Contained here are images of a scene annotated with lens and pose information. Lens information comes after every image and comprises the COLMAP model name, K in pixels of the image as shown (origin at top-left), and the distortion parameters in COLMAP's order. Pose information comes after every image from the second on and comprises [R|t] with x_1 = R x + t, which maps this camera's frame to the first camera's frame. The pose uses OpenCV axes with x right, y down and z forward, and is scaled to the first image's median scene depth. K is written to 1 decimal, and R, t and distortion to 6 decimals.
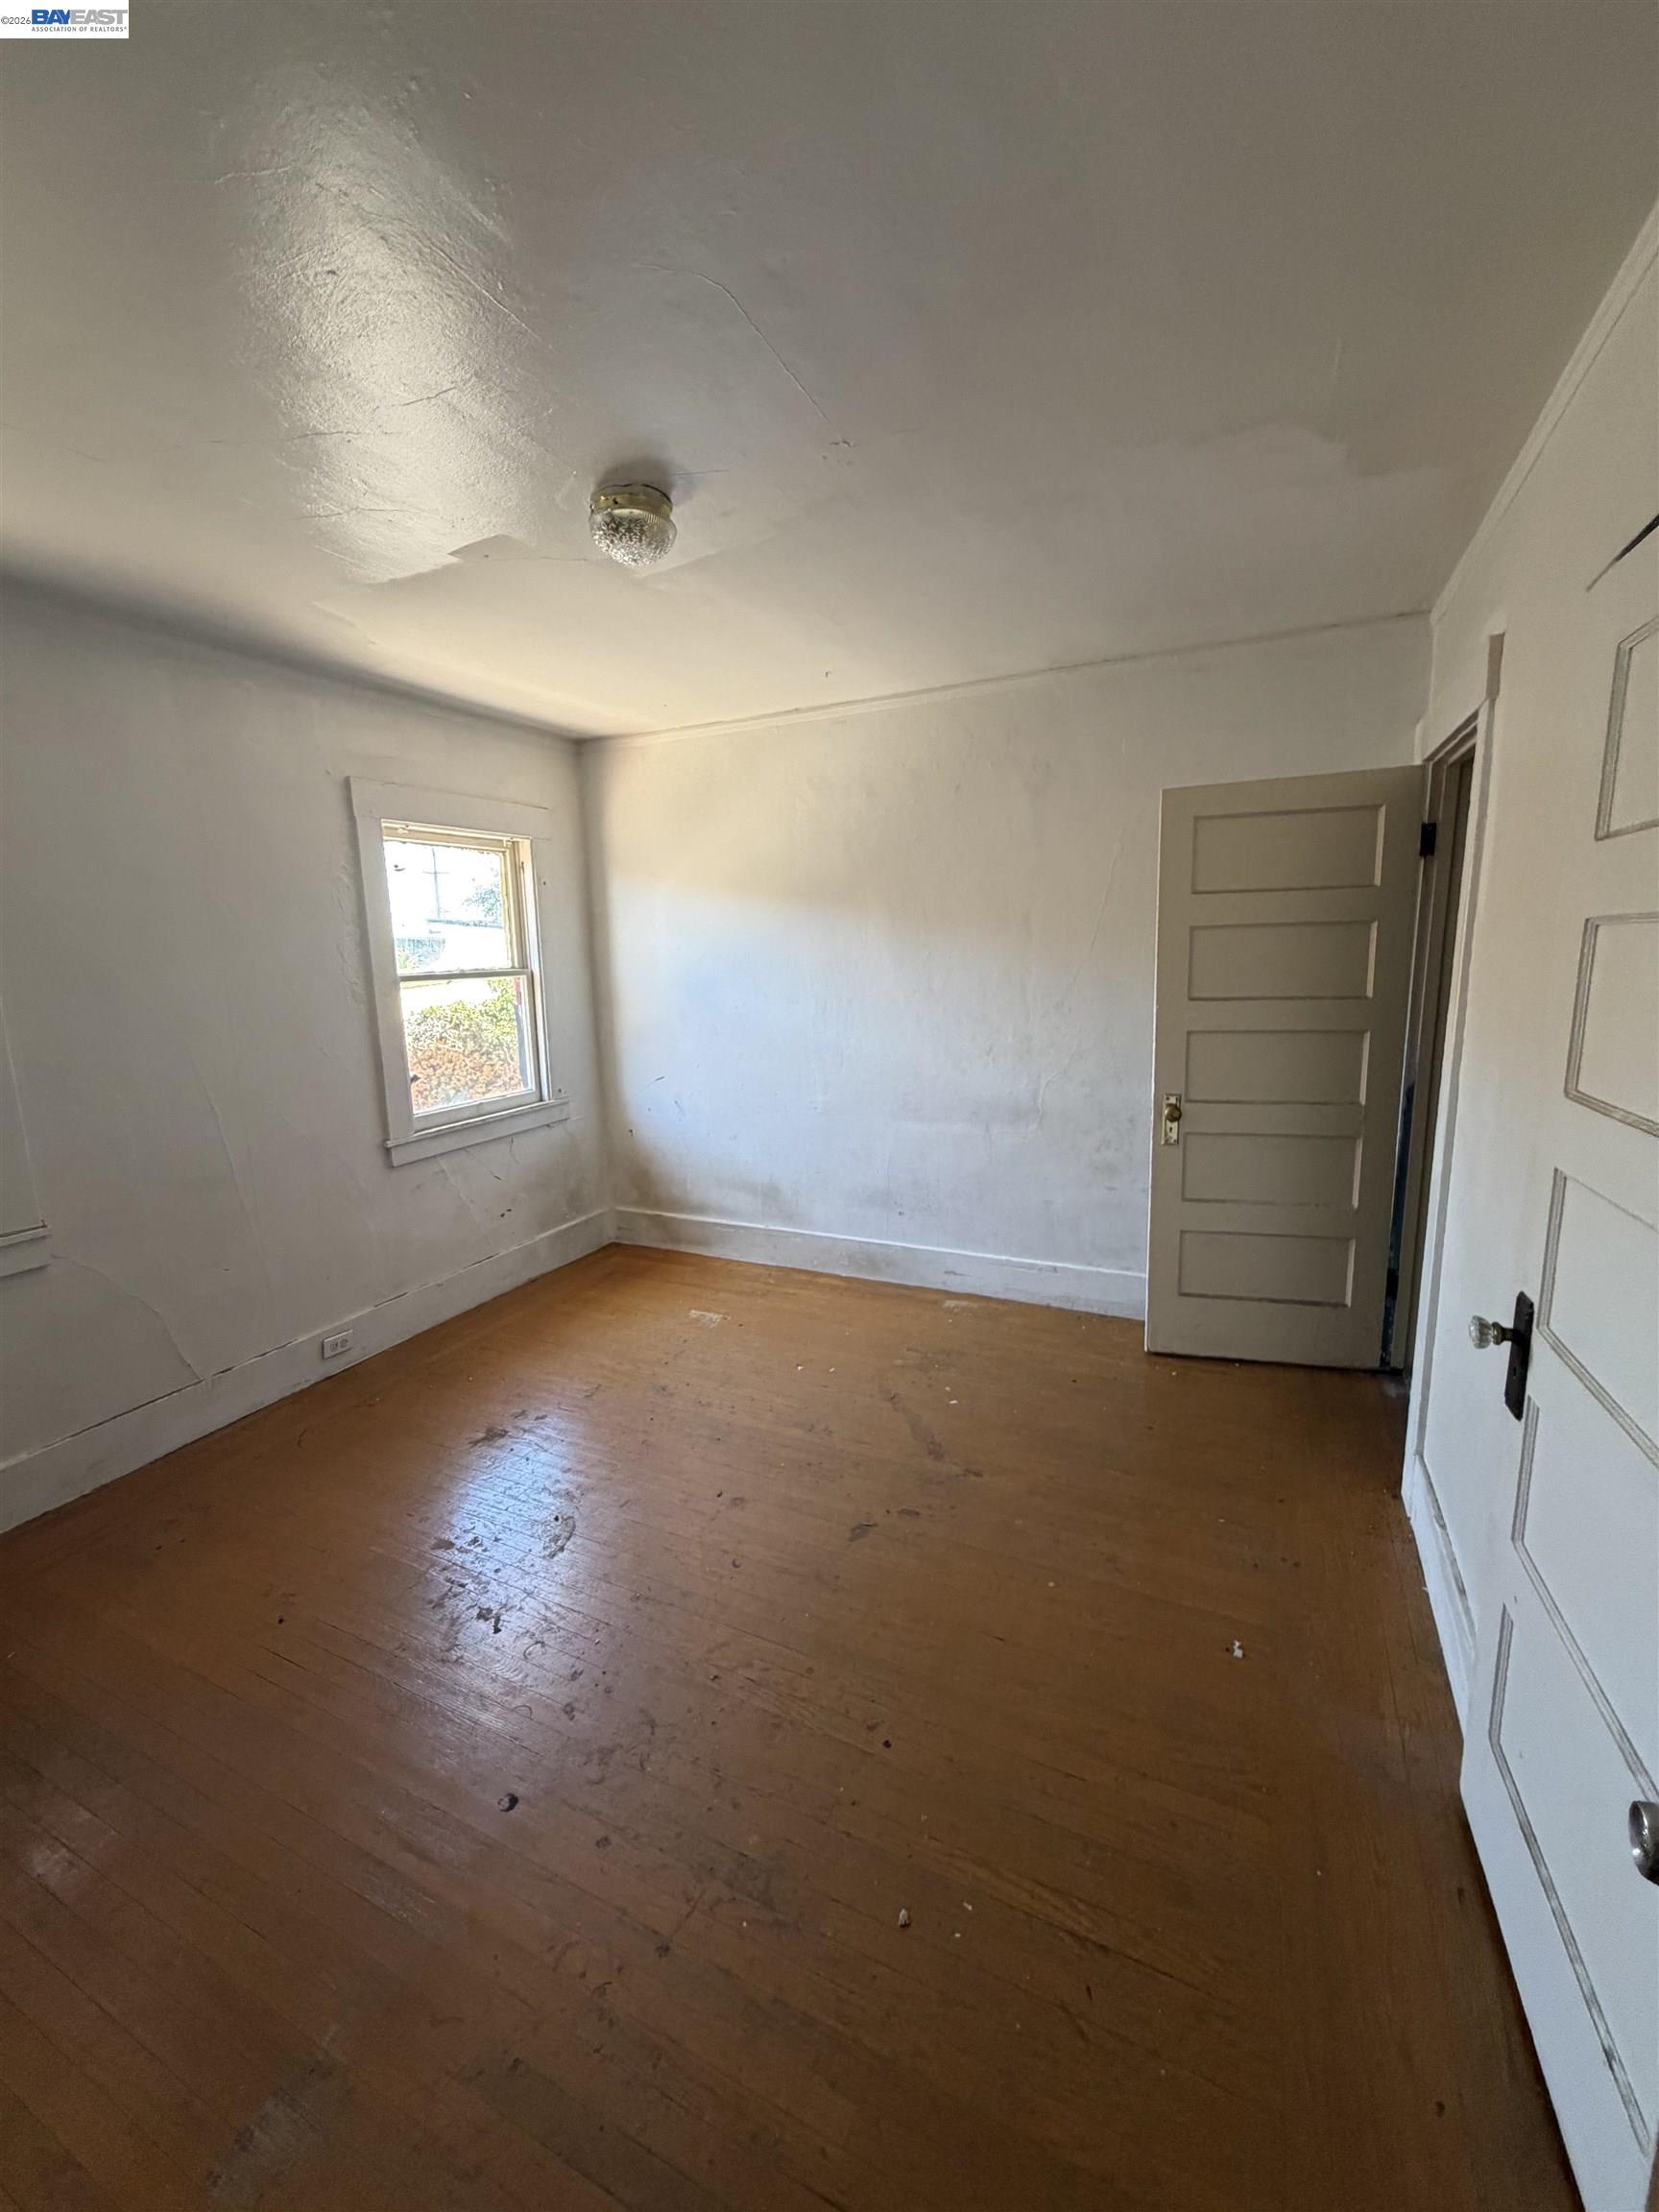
lens RADIAL K [[880.7, 0, 830.0], [0, 880.7, 1099.3], [0, 0, 1]] dist [-0.000325, 0.000028]
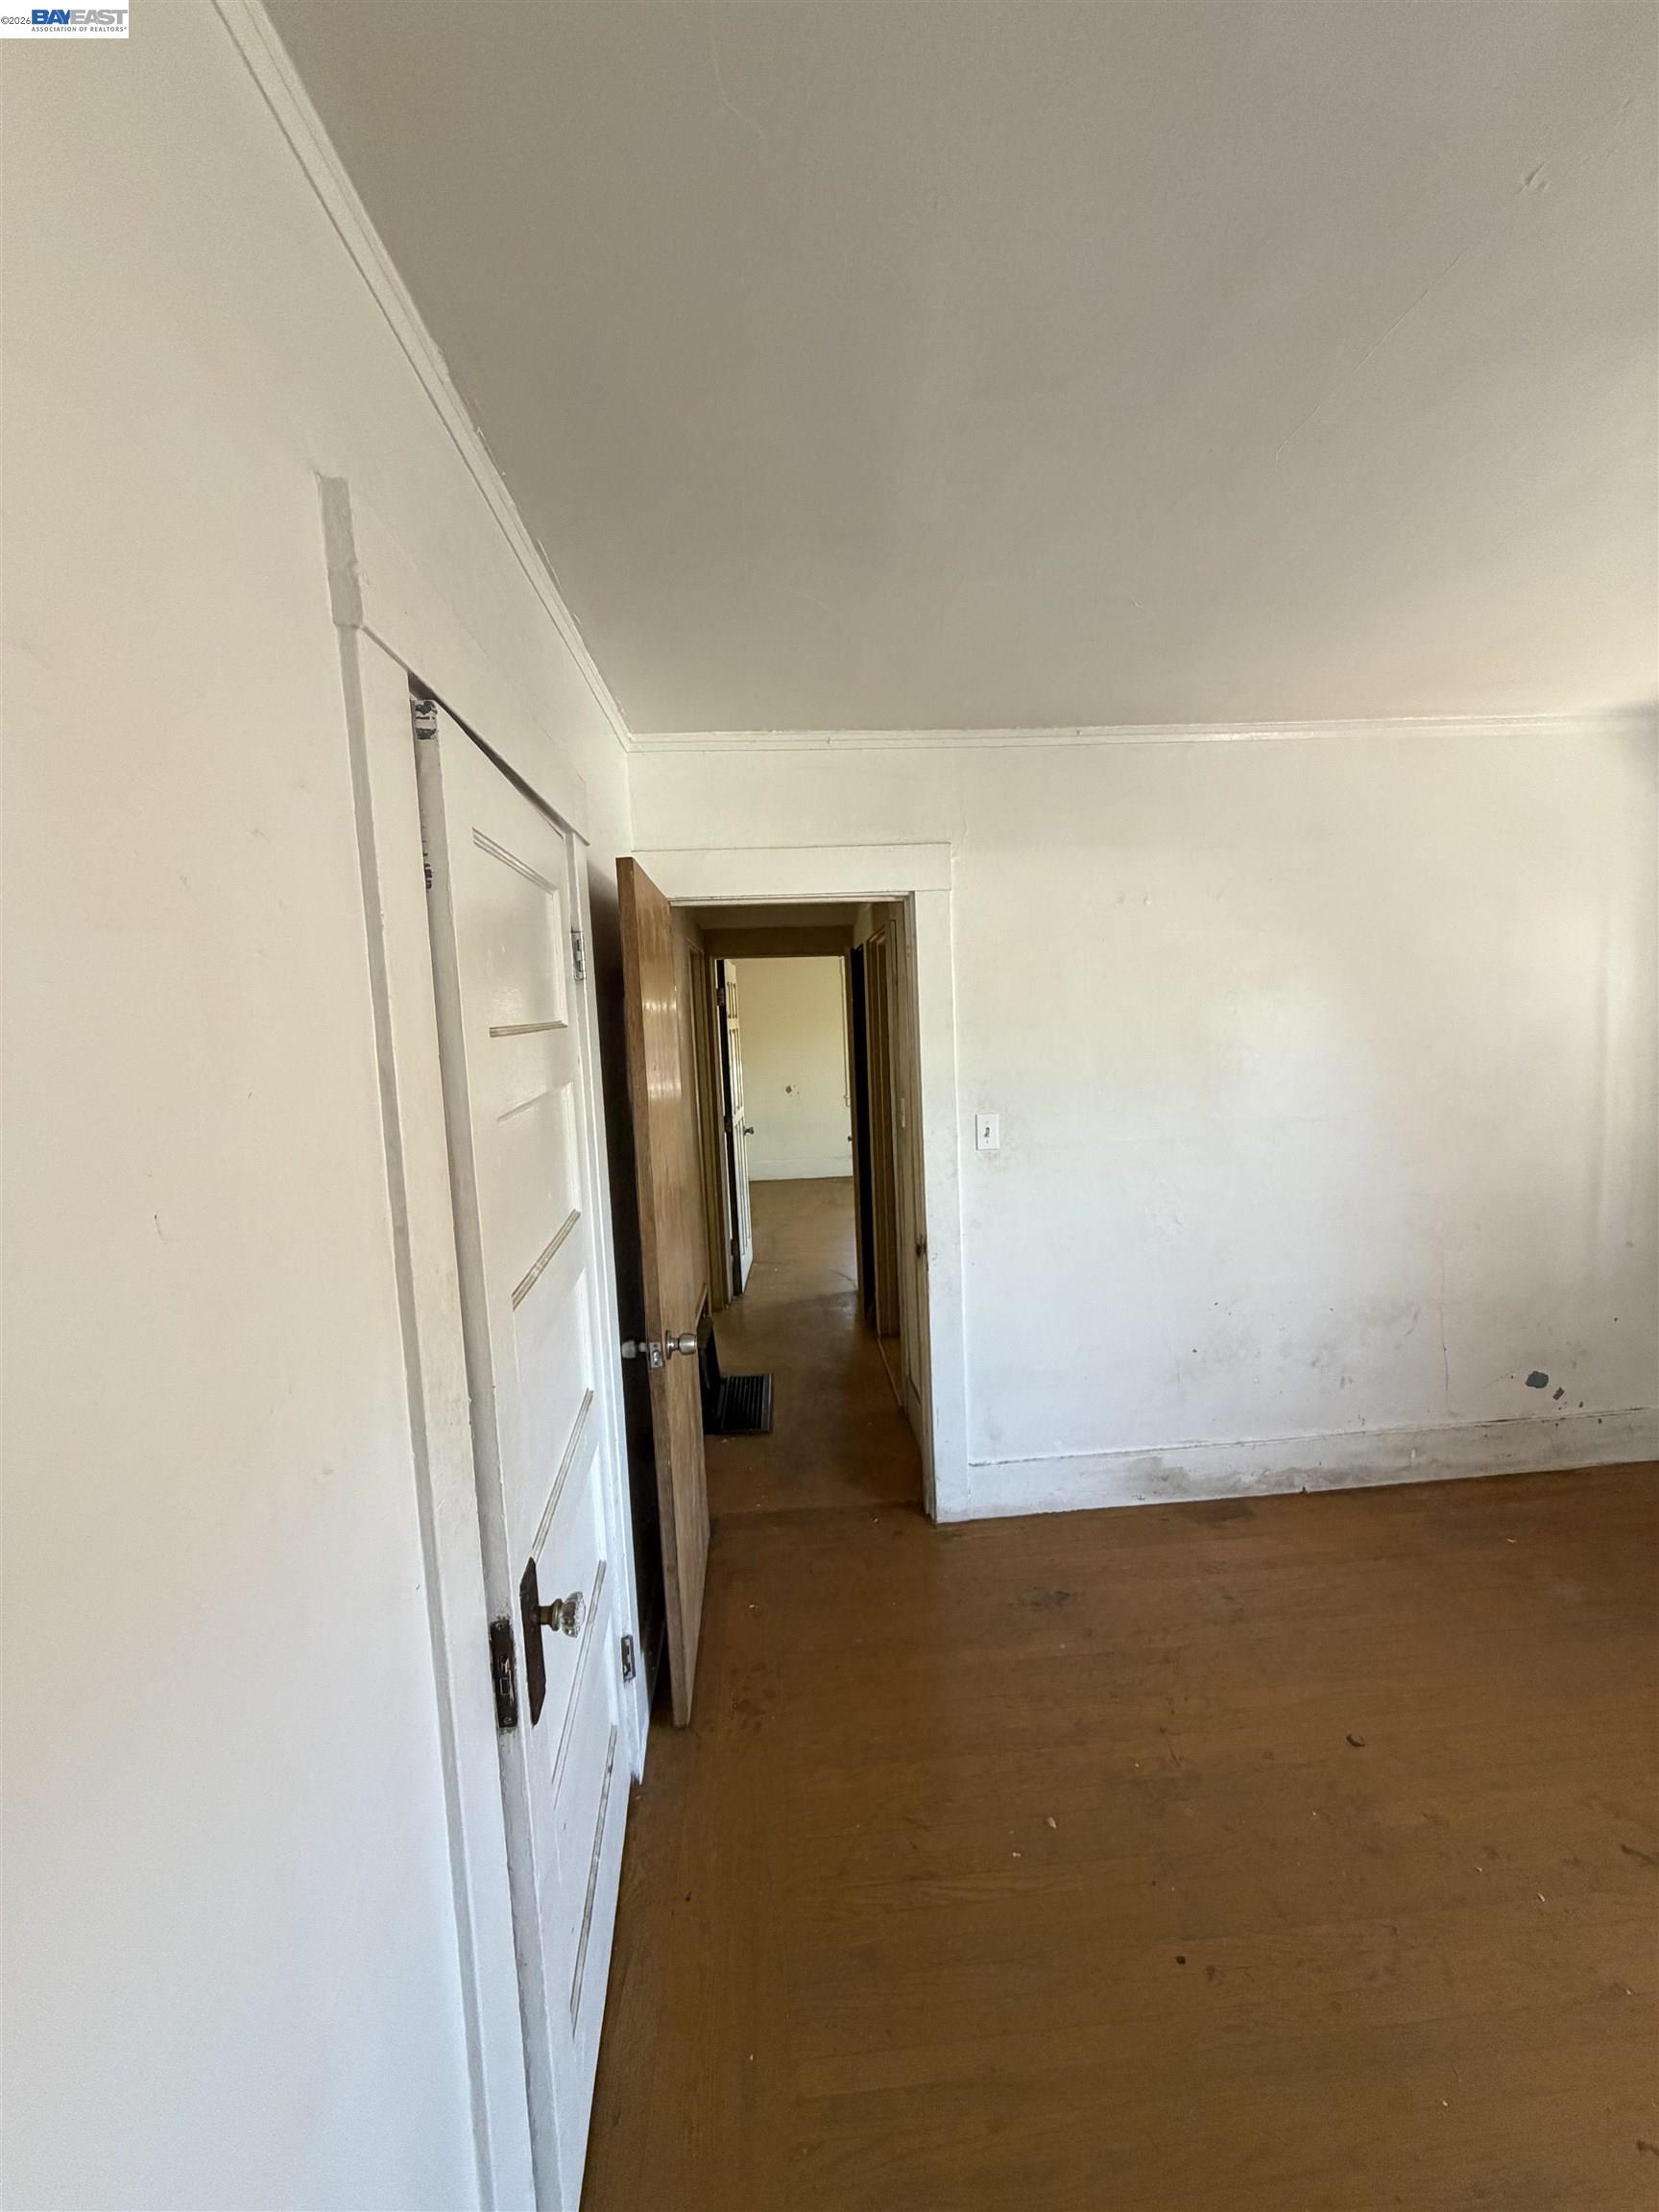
lens RADIAL K [[880.7, 0, 830.0], [0, 880.7, 1099.3], [0, 0, 1]] dist [-0.000325, 0.000028]
pose [[-0.870187, 0.108421, -0.480644, 0.873694], [-0.021397, 0.966255, 0.256699, -0.407933], [0.492256, 0.233660, -0.838503, 1.690817]]
